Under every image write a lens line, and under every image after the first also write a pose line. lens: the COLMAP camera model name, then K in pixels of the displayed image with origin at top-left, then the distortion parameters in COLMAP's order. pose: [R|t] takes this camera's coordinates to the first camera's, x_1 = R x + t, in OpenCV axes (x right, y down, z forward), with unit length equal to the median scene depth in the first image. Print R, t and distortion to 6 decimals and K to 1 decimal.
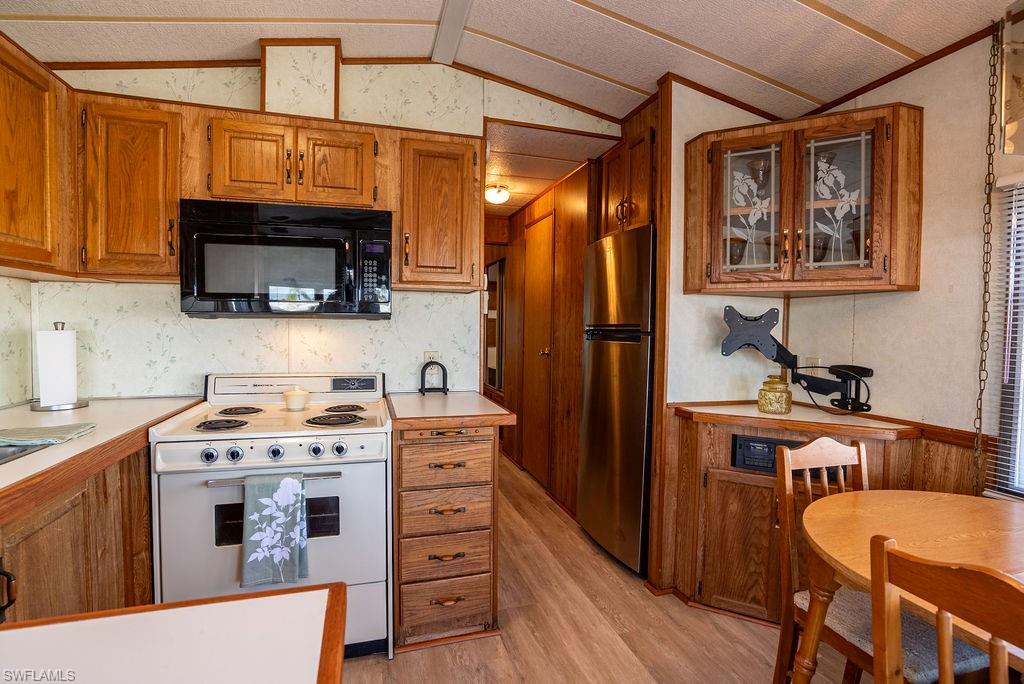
lens RADIAL K [[482.2, 0, 510.9], [0, 482.2, 341.3], [0, 0, 1]] dist [-0.061374, 0.022436]
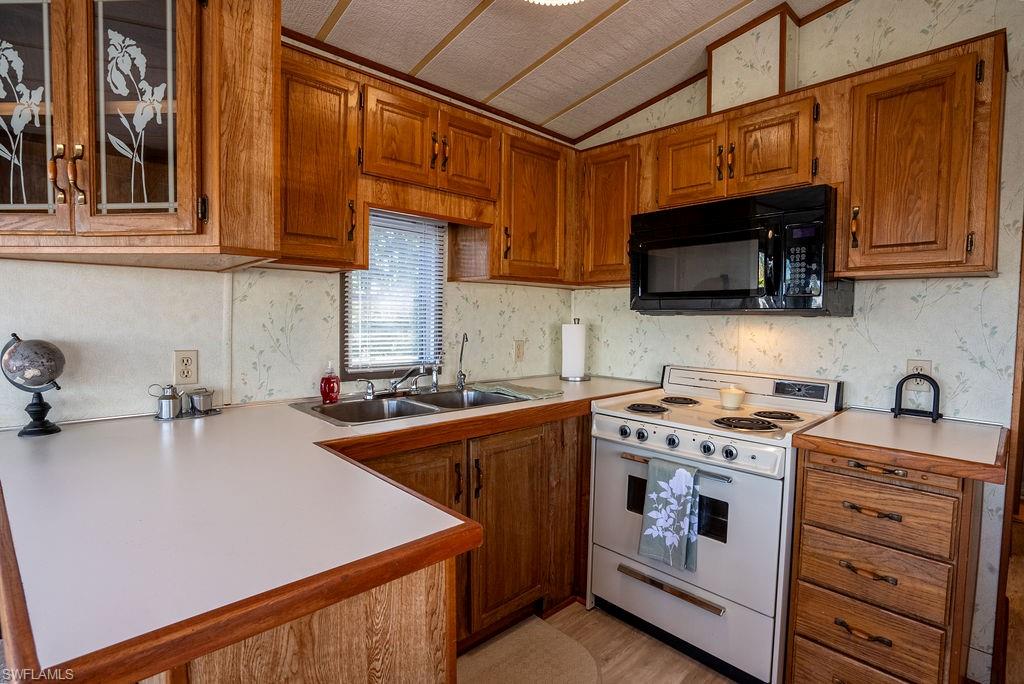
lens RADIAL K [[492.7, 0, 511.0], [0, 492.7, 340.7], [0, 0, 1]] dist [-0.063620, 0.024388]
pose [[0.441349, 0.038525, -0.896508, 0.252120], [-0.039099, 0.998955, 0.023679, -0.001682], [0.896483, 0.024602, 0.442394, 0.152884]]
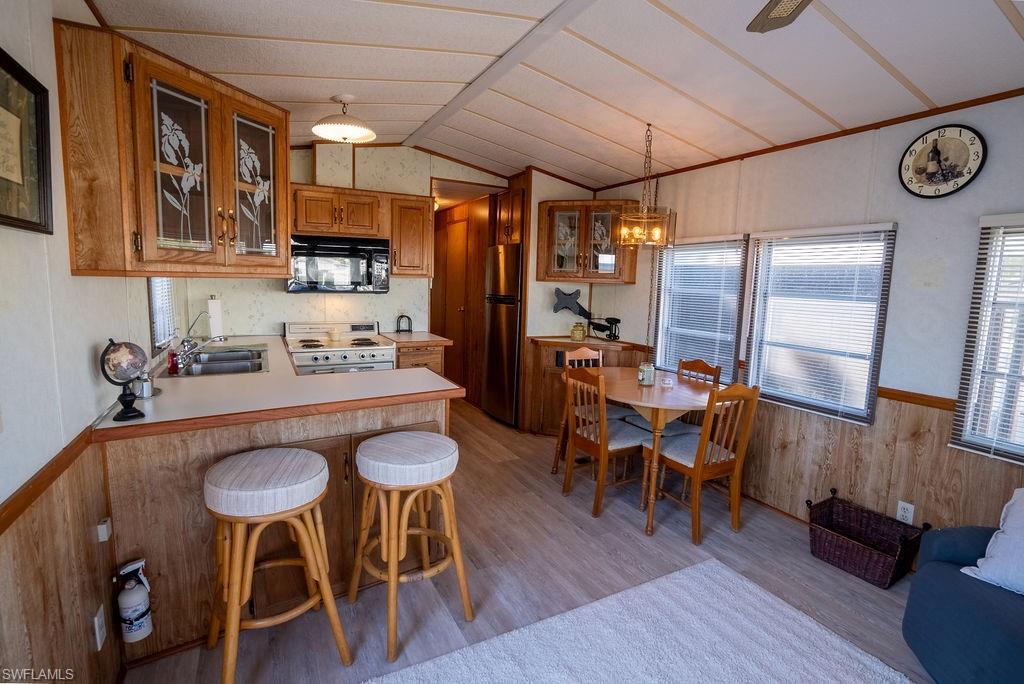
lens RADIAL K [[482.2, 0, 510.9], [0, 482.2, 341.3], [0, 0, 1]] dist [-0.061374, 0.022436]
pose [[0.980563, -0.008460, 0.196024, -0.144562], [-0.010263, 0.995491, 0.094300, -0.043011], [-0.195938, -0.094479, 0.976054, -1.041983]]
